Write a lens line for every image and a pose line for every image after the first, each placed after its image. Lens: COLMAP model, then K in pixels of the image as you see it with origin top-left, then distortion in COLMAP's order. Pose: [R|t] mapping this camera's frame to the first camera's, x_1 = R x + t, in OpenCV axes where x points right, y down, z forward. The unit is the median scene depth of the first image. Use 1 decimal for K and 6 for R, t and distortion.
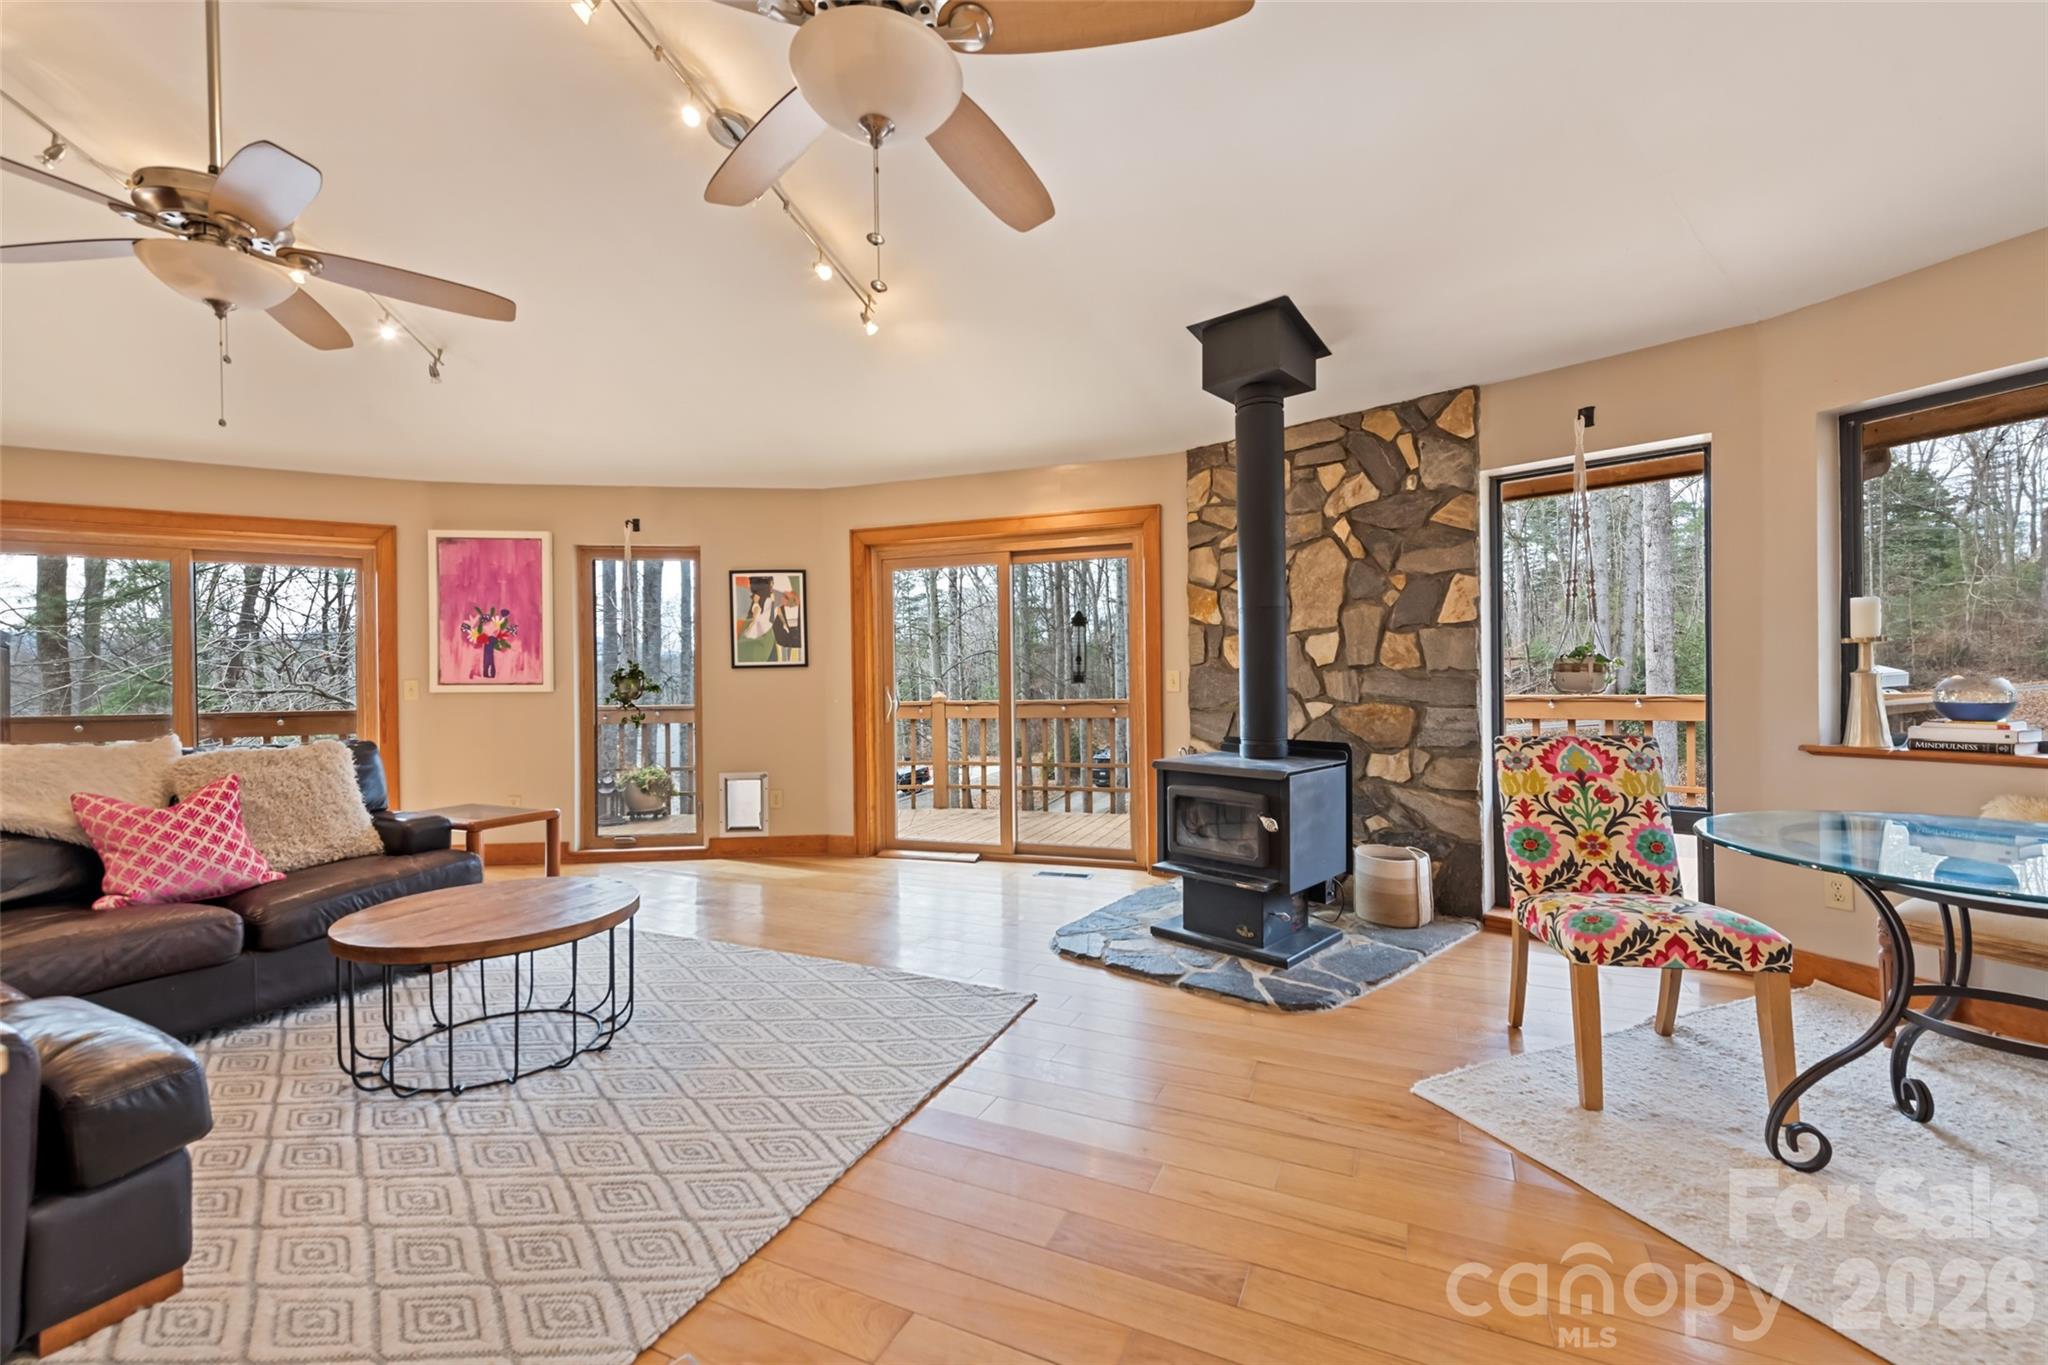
lens RADIAL K [[872.5, 0, 1026.7], [0, 872.5, 683.6], [0, 0, 1]] dist [-0.001489, 0.000094]
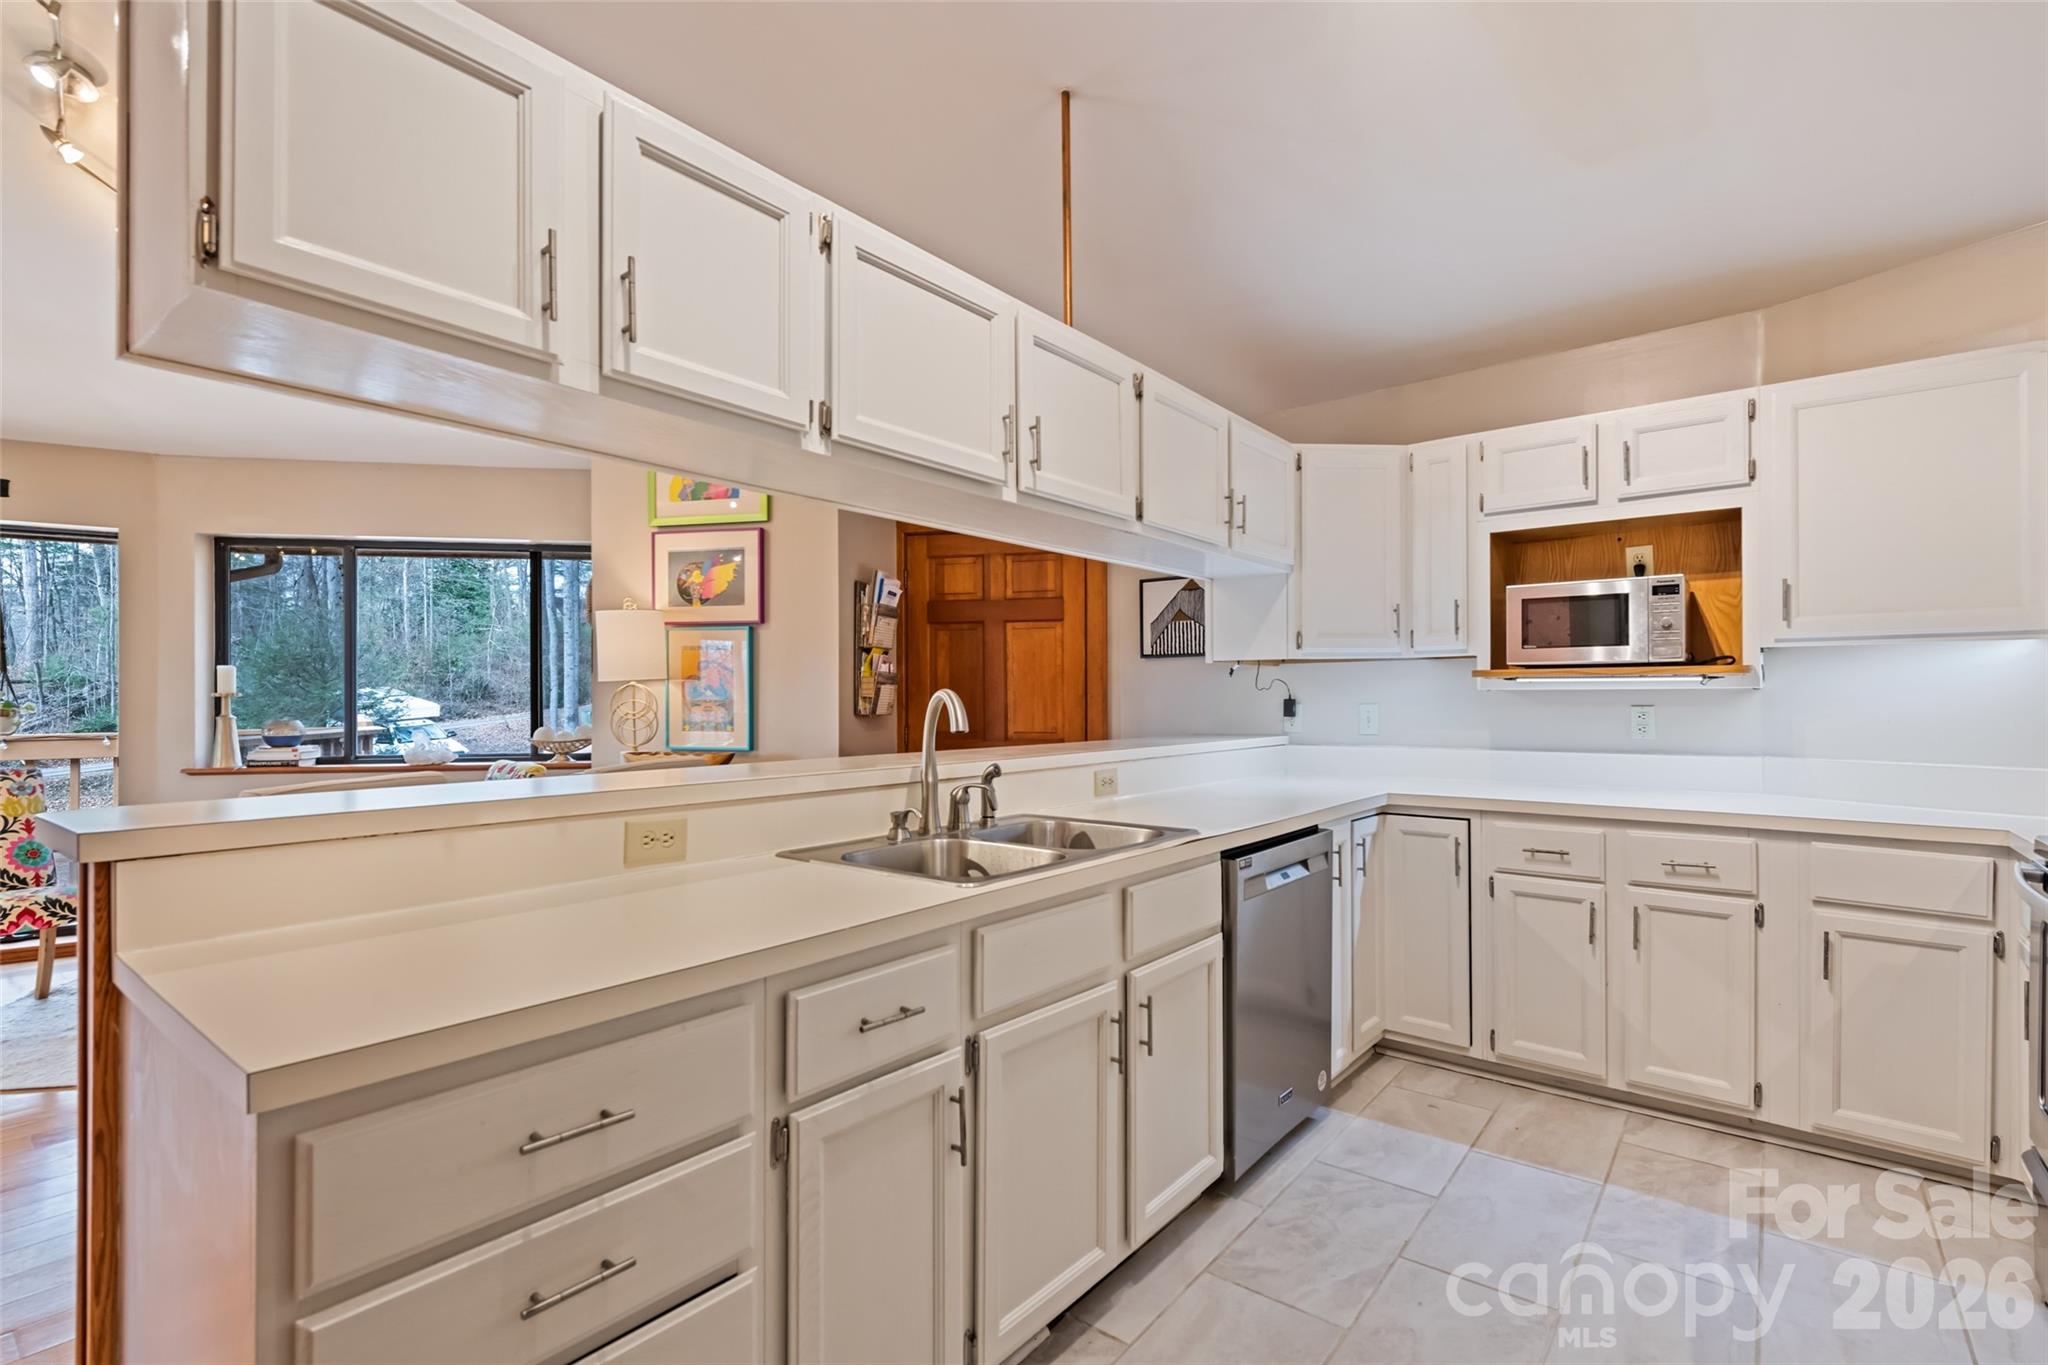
lens RADIAL K [[965.2, 0, 1026.4], [0, 965.2, 698.6], [0, 0, 1]] dist [0.003450, 0.000332]
pose [[0.257463, 0.010219, 0.966234, -0.299259], [0.004377, 0.999921, -0.011741, -0.020662], [-0.966278, 0.007252, 0.257398, -0.811171]]
